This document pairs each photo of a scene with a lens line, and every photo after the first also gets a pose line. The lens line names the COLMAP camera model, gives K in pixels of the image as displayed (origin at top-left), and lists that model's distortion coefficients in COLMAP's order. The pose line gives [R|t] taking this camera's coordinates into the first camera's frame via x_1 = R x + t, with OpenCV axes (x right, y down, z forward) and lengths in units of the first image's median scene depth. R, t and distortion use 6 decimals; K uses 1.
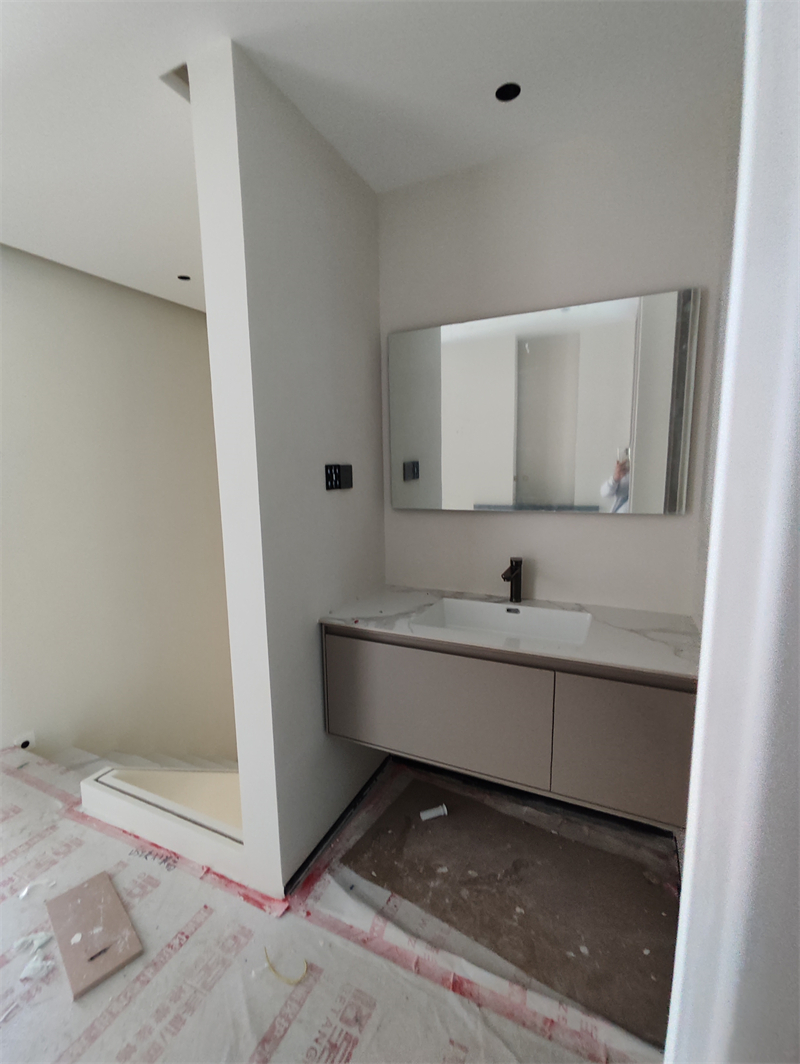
lens RADIAL K [[492.2, 0, 383.1], [0, 492.2, 530.1], [0, 0, 1]] dist [-0.001481, 0.004784]
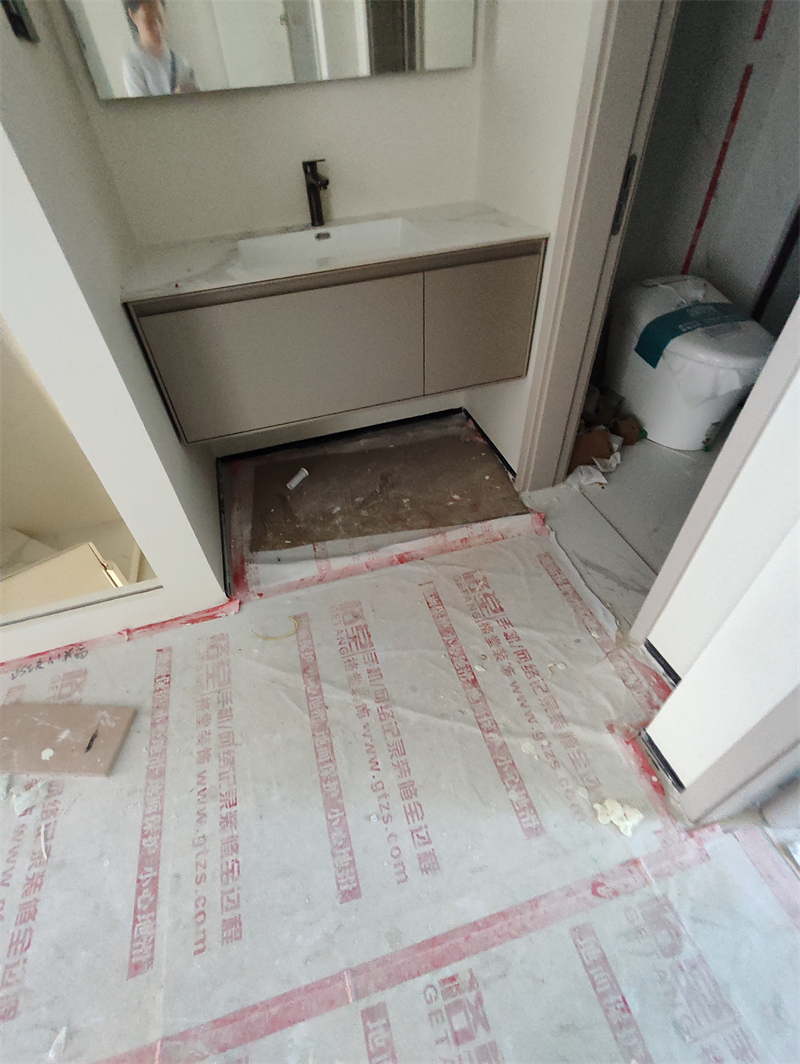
lens RADIAL K [[492.2, 0, 386.0], [0, 492.2, 542.1], [0, 0, 1]] dist [-0.001481, 0.004784]
pose [[0.737704, -0.489956, 0.464473, -0.371640], [0.142197, 0.785311, 0.602550, 0.091859], [-0.659979, -0.378457, 0.648997, 0.176159]]
